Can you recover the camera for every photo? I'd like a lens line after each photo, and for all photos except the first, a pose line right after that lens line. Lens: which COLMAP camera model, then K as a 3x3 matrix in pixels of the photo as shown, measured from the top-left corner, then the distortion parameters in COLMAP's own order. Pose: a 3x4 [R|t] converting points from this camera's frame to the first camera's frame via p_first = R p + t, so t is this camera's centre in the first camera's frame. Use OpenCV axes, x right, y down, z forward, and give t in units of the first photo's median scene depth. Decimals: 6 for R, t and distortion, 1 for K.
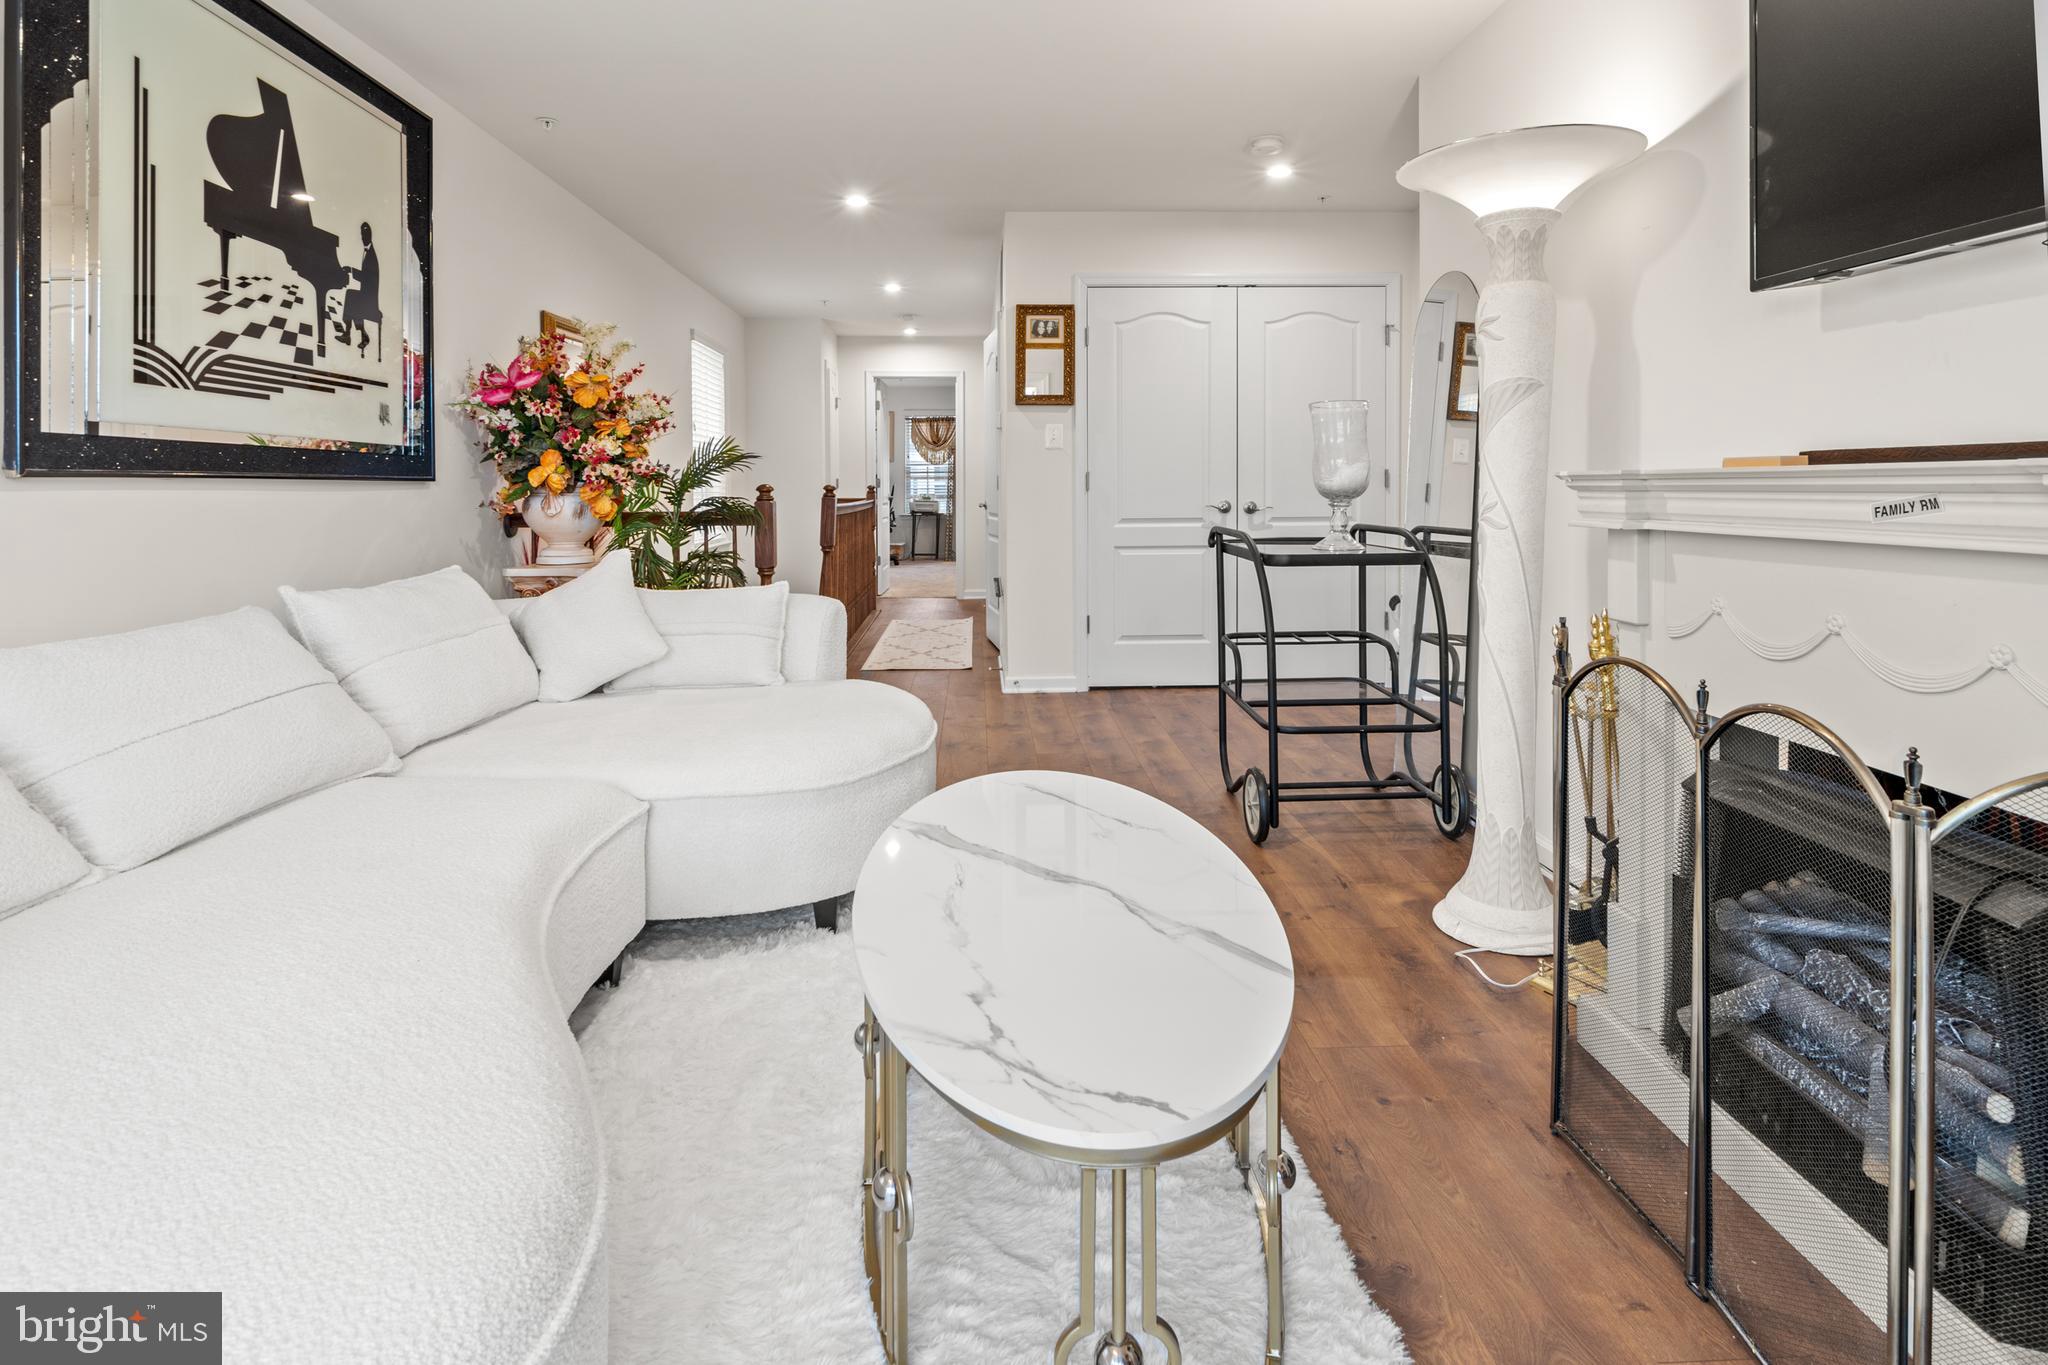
lens RADIAL K [[1022.3, 0, 1032.6], [0, 1022.3, 546.2], [0, 0, 1]] dist [-0.011938, -0.001808]
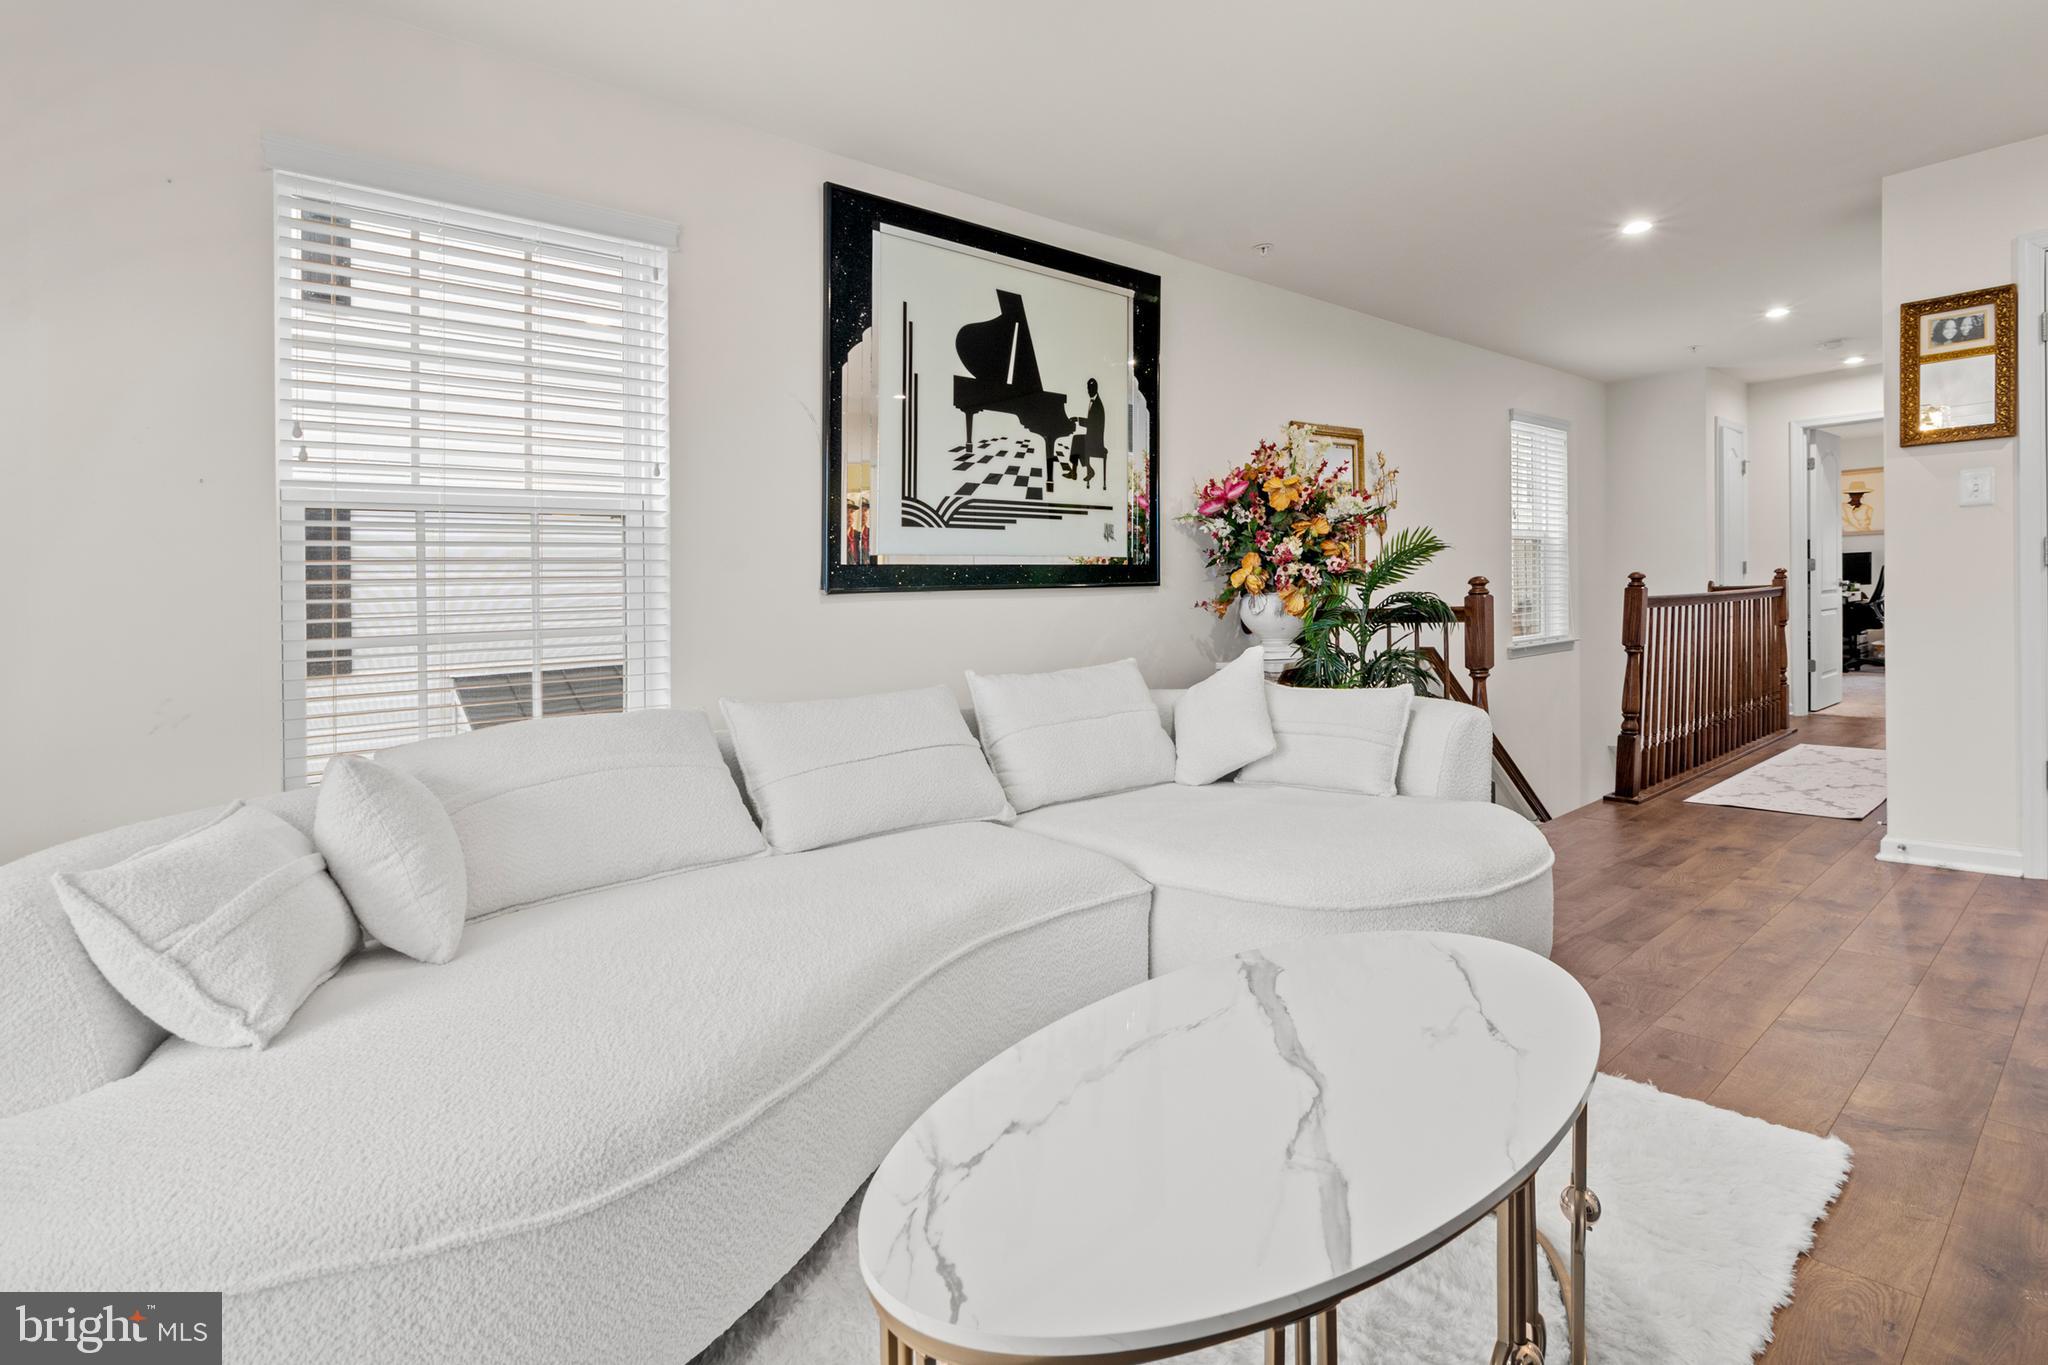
lens RADIAL K [[1022.3, 0, 994.2], [0, 1022.3, 637.4], [0, 0, 1]] dist [-0.011938, -0.001808]
pose [[0.611756, 0.009434, -0.790990, 0.268573], [-0.011866, 0.999926, 0.002749, -0.006441], [0.790958, 0.007704, 0.611822, 0.157855]]
